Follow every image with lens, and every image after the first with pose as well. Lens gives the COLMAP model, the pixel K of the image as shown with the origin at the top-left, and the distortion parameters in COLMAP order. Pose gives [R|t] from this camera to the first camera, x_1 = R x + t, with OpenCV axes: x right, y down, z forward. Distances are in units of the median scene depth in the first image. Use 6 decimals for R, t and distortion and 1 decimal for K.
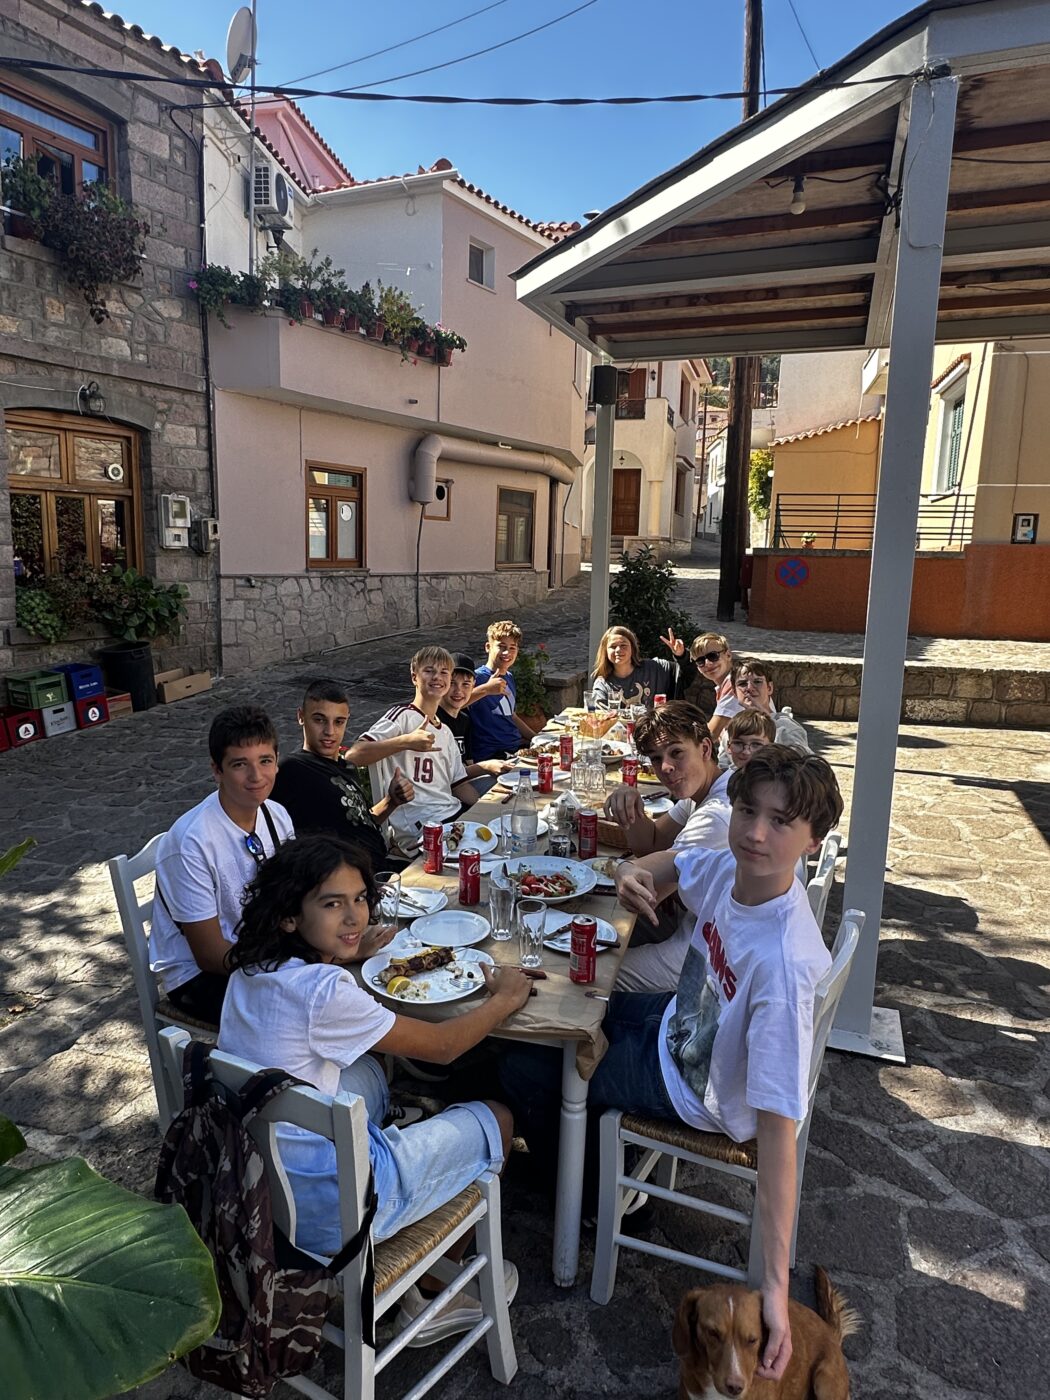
lens RADIAL K [[864.0, 0, 524.1], [0, 864.0, 698.5], [0, 0, 1]] dist [0.008599, 0.000234]
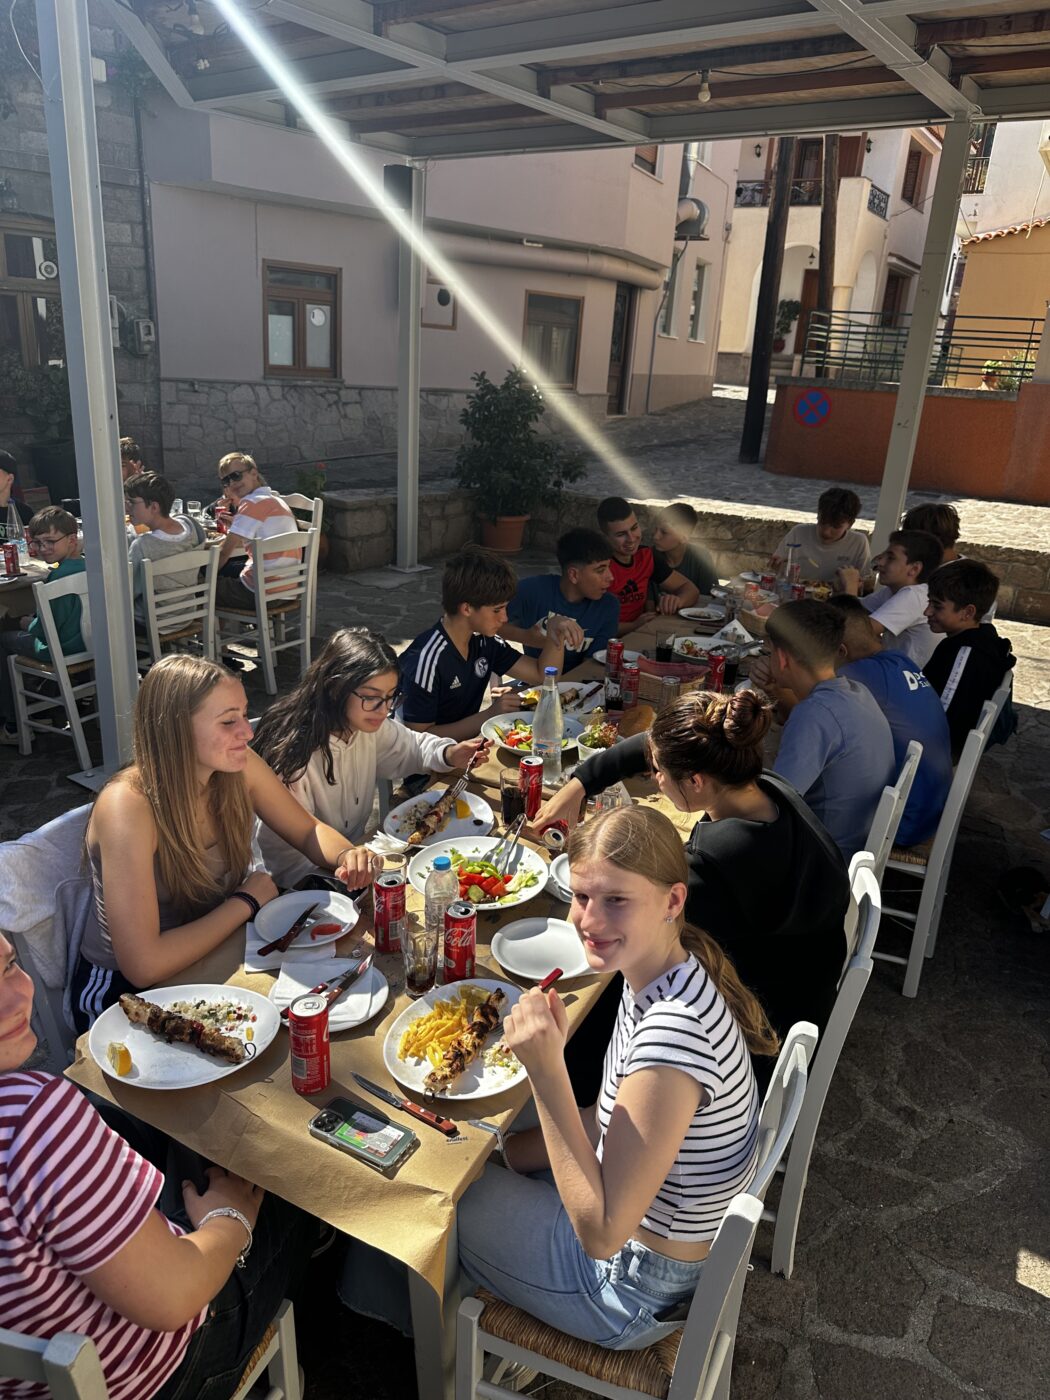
lens RADIAL K [[985.0, 0, 526.8], [0, 985.0, 700.6], [0, 0, 1]] dist [0.008838, -0.003558]
pose [[0.959676, 0.129812, -0.249342, 0.372192], [-0.088437, 0.981374, 0.170542, -0.005802], [0.266836, -0.141614, 0.953281, -0.042085]]
